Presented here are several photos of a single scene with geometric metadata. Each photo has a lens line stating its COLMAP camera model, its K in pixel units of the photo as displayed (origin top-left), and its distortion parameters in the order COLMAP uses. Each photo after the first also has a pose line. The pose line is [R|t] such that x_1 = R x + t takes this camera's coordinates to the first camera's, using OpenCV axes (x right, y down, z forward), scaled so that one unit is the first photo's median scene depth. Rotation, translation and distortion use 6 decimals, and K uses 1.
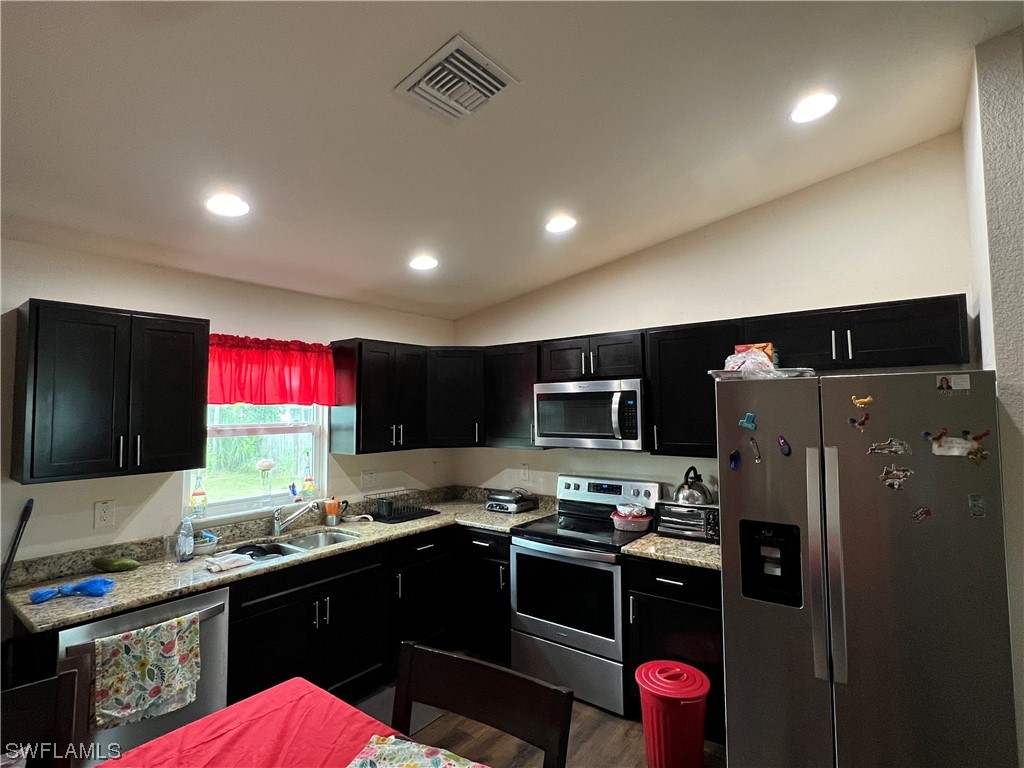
lens RADIAL K [[504.9, 0, 507.6], [0, 504.9, 383.2], [0, 0, 1]] dist [-0.001610, -0.000705]
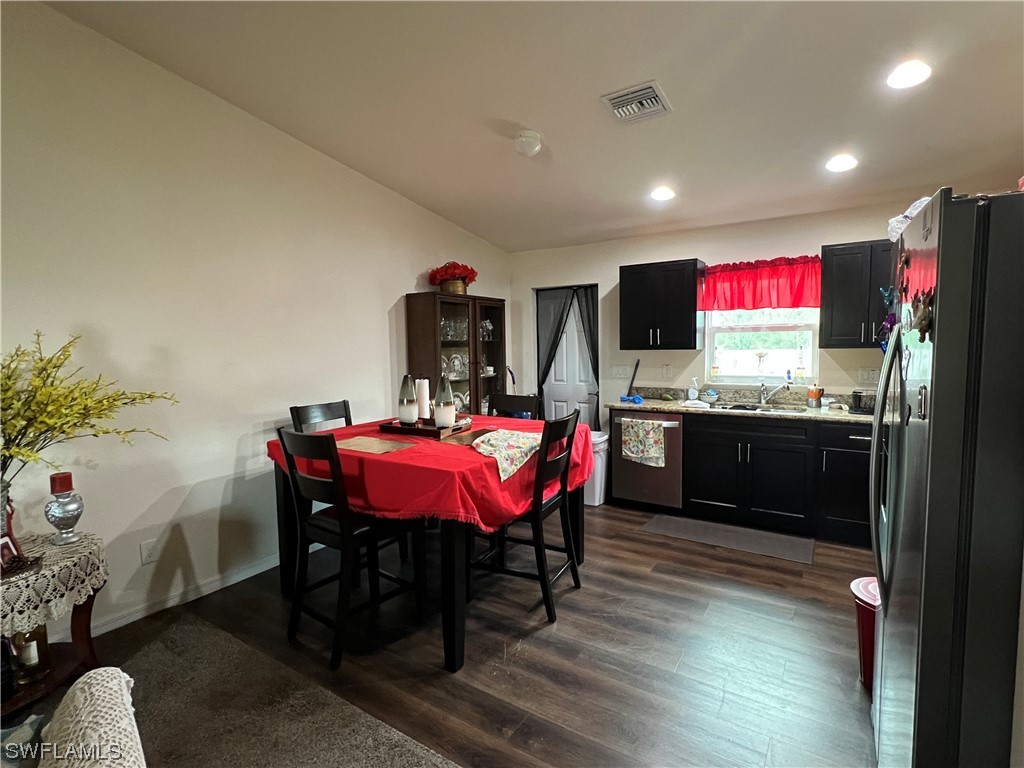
lens RADIAL K [[504.9, 0, 507.6], [0, 504.9, 383.2], [0, 0, 1]] dist [-0.001610, -0.000705]
pose [[0.080171, 0.107705, -0.990945, 0.989824], [0.079791, 0.990262, 0.114086, 0.034990], [0.993582, -0.088214, 0.070796, 0.239556]]
